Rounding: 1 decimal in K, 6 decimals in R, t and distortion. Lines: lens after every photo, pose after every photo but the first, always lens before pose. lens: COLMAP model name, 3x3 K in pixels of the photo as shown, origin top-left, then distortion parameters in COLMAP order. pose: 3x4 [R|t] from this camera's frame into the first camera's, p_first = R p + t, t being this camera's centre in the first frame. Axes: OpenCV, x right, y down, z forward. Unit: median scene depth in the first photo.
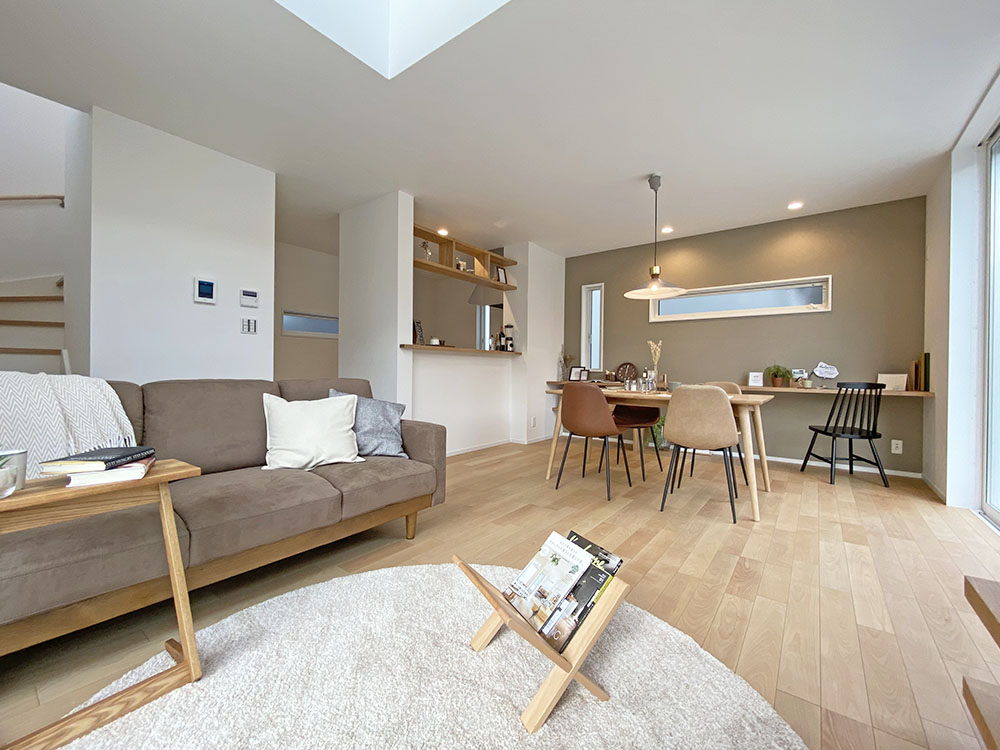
lens RADIAL K [[411.1, 0, 495.4], [0, 411.1, 373.8], [0, 0, 1]] dist [0.001689, -0.000141]
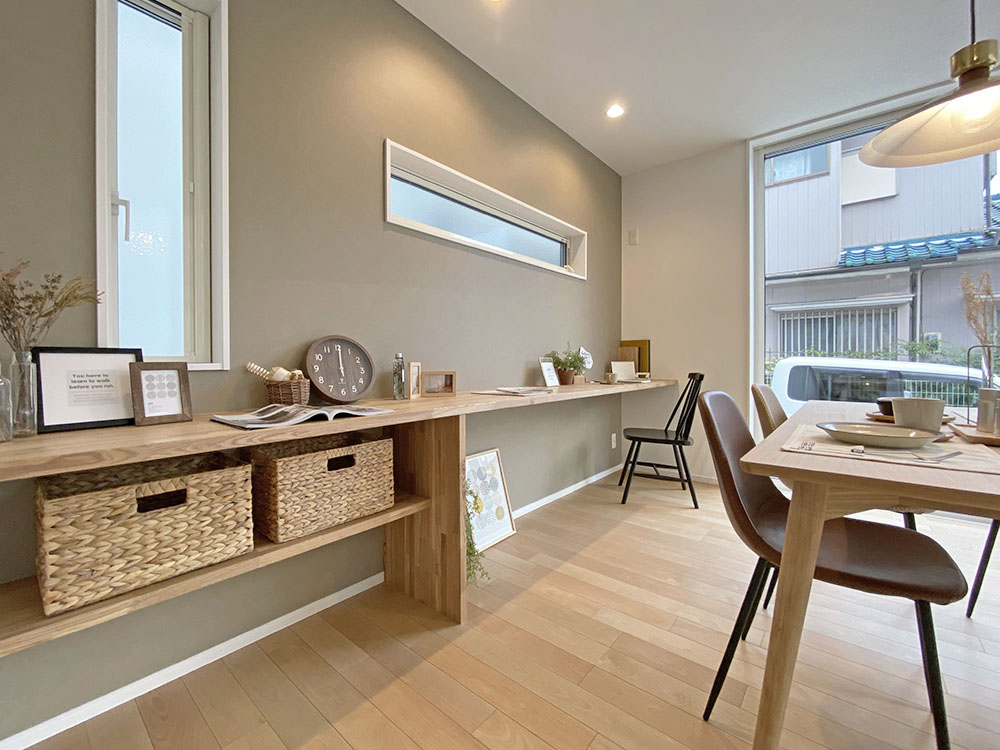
lens RADIAL K [[423.6, 0, 501.1], [0, 423.6, 365.7], [0, 0, 1]] dist [-0.004001, 0.000085]
pose [[0.036403, -0.024609, 0.999034, 0.031810], [0.013524, 0.999617, 0.024131, -0.019304], [-0.999246, 0.012632, 0.036722, 1.400386]]
